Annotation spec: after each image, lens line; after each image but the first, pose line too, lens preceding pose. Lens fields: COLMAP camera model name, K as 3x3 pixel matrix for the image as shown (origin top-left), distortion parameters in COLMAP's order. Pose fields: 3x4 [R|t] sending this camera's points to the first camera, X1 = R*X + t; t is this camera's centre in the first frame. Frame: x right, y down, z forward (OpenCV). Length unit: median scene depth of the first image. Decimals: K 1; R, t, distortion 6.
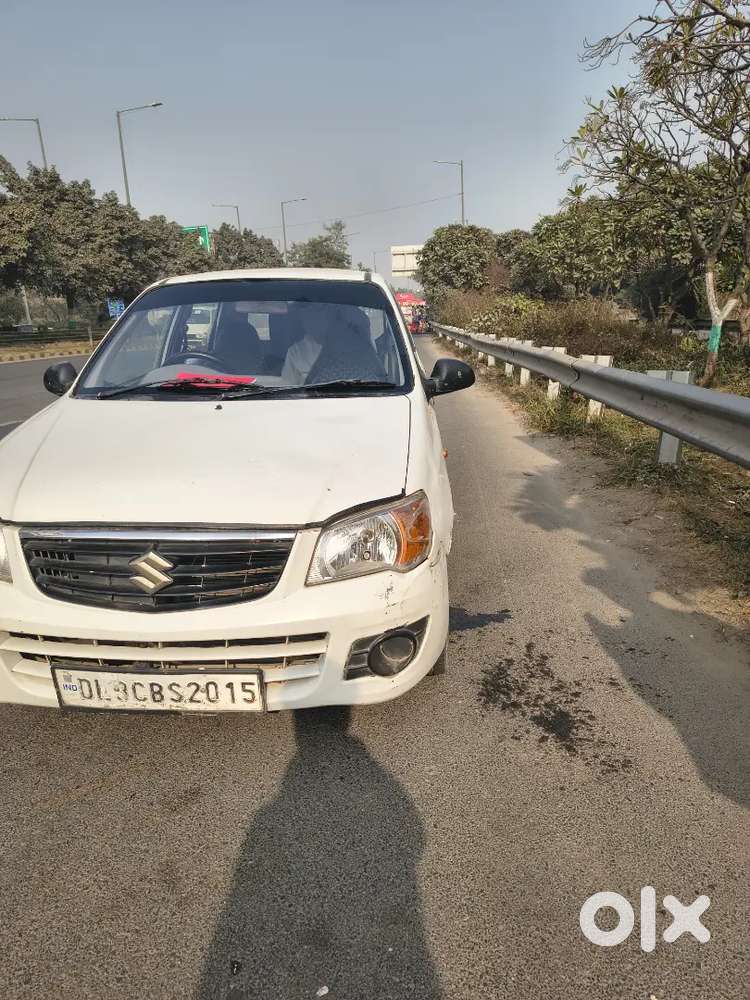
lens RADIAL K [[696.3, 0, 386.0], [0, 696.3, 490.9], [0, 0, 1]] dist [0.021092, 0.003016]
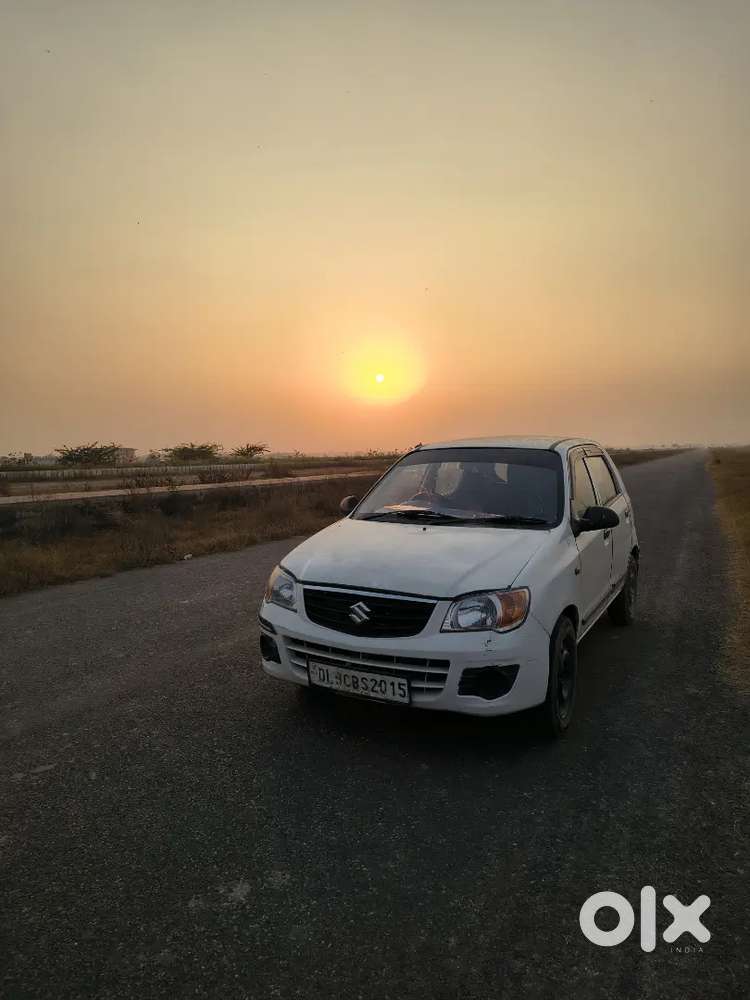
lens RADIAL K [[696.3, 0, 386.0], [0, 696.3, 490.9], [0, 0, 1]] dist [0.021092, 0.003016]
pose [[0.903094, 0.031469, -0.428289, 0.489594], [-0.112959, 0.979599, -0.166210, 0.096123], [0.414321, 0.198482, 0.888225, -0.647593]]
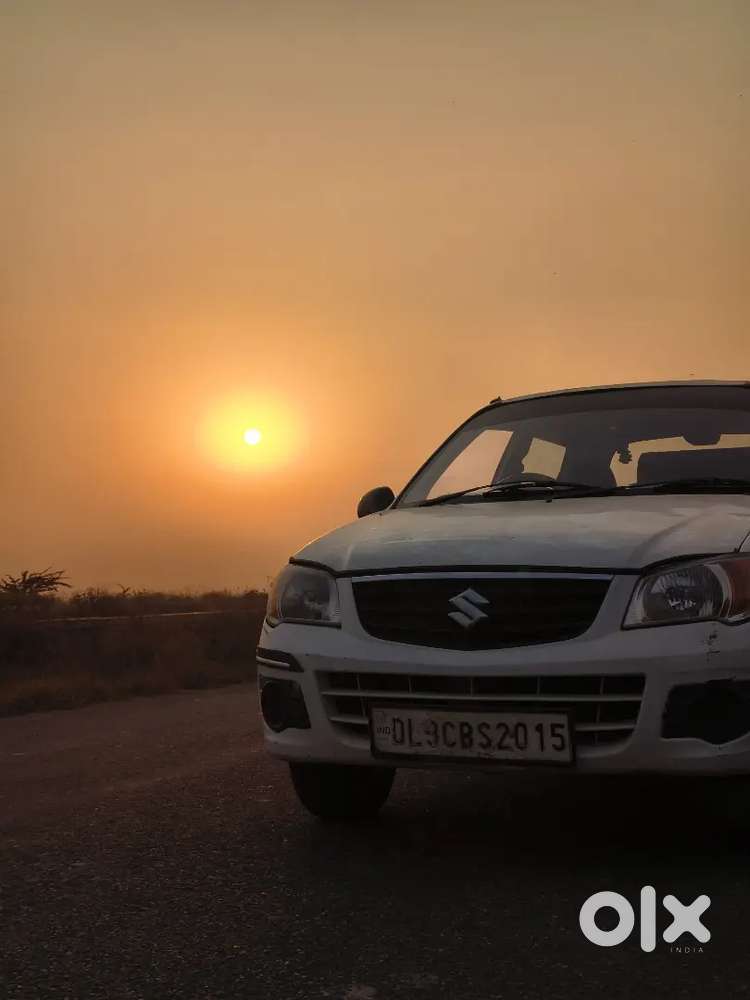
lens RADIAL K [[1392.0, 0, 424.0], [0, 1392.0, 503.6], [0, 0, 1]] dist [0.023028, 0.063600]
pose [[0.939149, -0.033667, -0.341858, 0.286554], [-0.073164, 0.952746, -0.294824, 0.553897], [0.335629, 0.301895, 0.892307, -0.835166]]
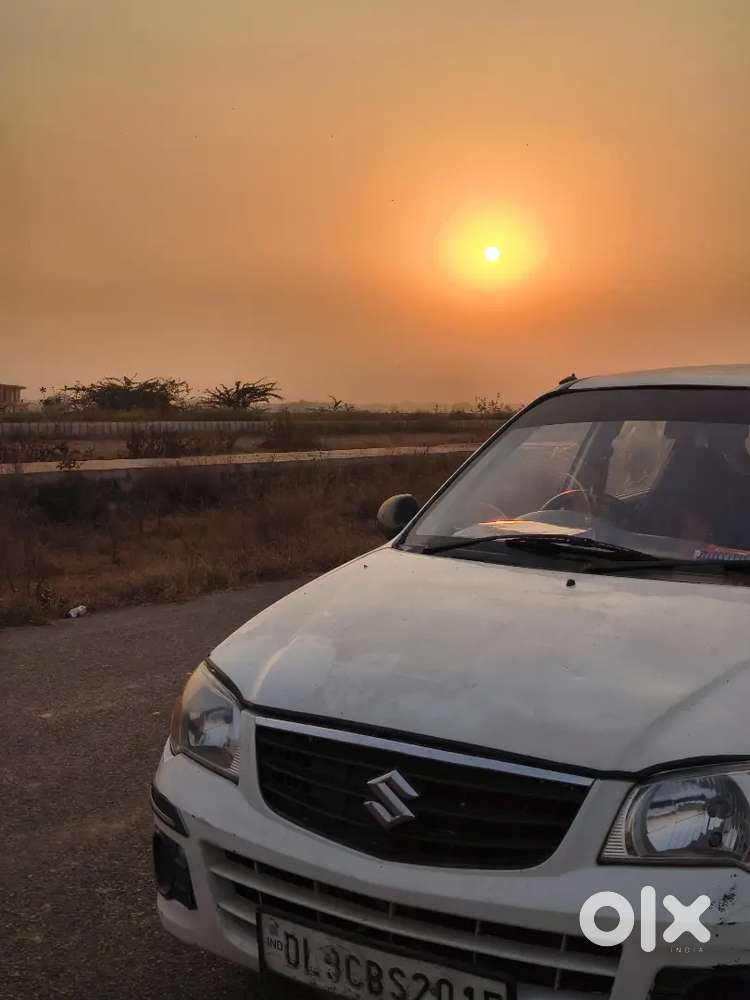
lens RADIAL K [[1392.0, 0, 424.0], [0, 1392.0, 503.6], [0, 0, 1]] dist [0.023028, 0.063600]
pose [[0.872041, 0.065849, -0.484984, 0.352448], [-0.153182, 0.977845, -0.142667, 0.019093], [0.464844, 0.198702, 0.862808, -0.261813]]
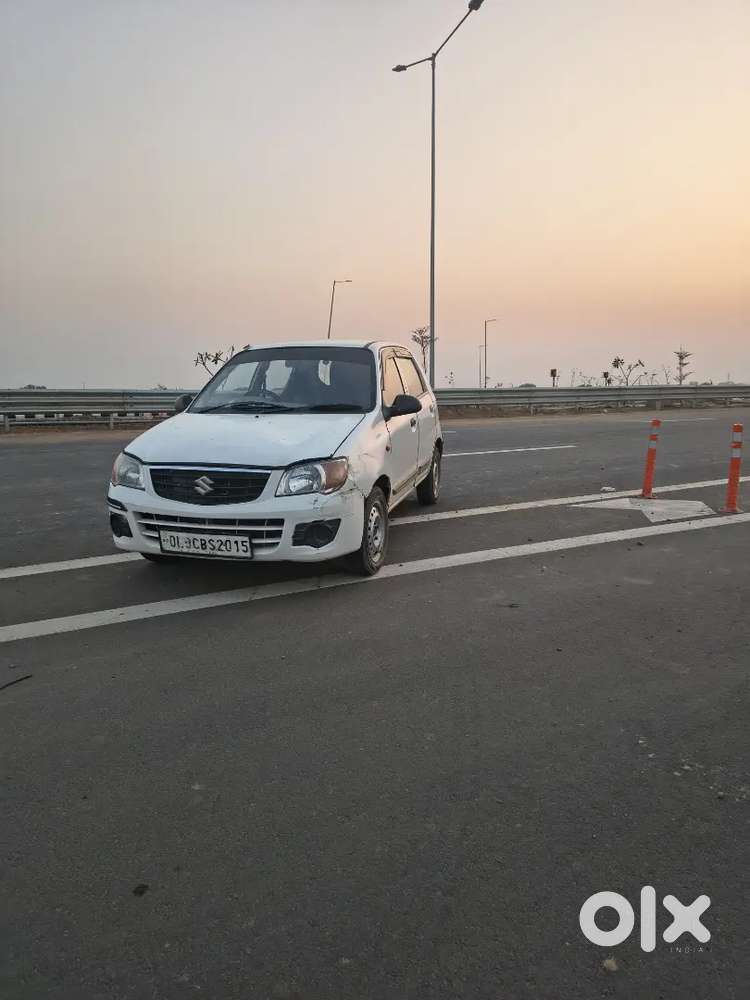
lens RADIAL K [[696.3, 0, 386.0], [0, 696.3, 490.9], [0, 0, 1]] dist [0.021092, 0.003016]
pose [[0.980883, 0.033057, -0.191771, 0.597838], [-0.048370, 0.995955, -0.075721, 0.259799], [0.188493, 0.083550, 0.978514, -0.943109]]
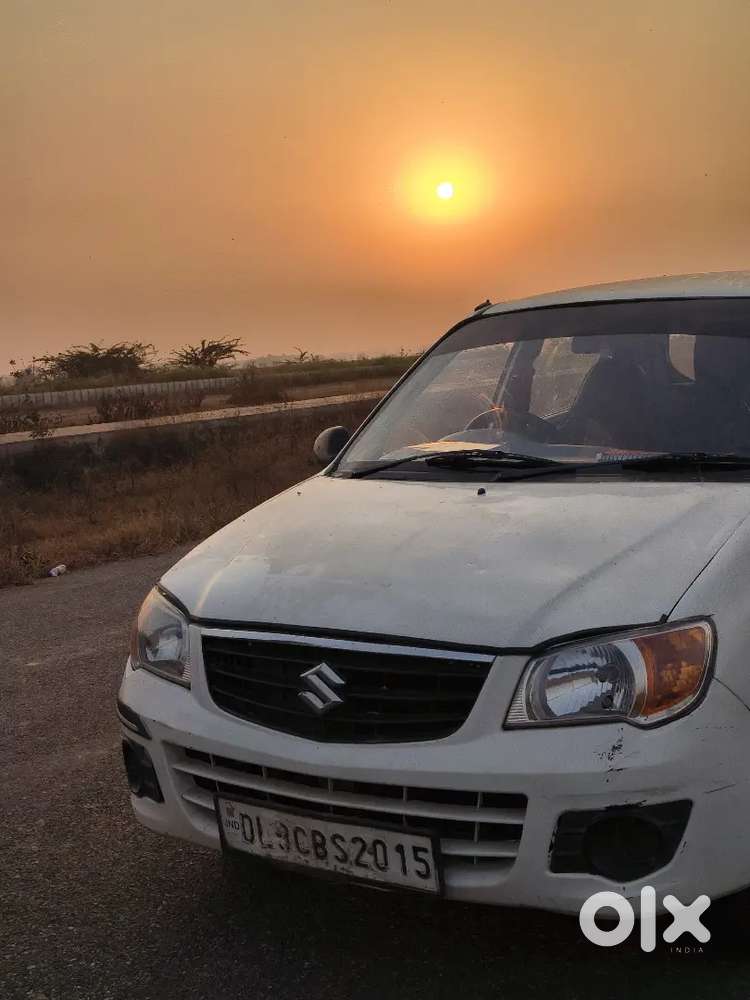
lens RADIAL K [[1386.6, 0, 355.1], [0, 1386.6, 497.8], [0, 0, 1]] dist [0.017066, 0.039566]
pose [[0.858566, 0.016643, -0.512434, 0.500500], [-0.081557, 0.991180, -0.104453, 0.060430], [0.506176, 0.131472, 0.852350, -0.364454]]
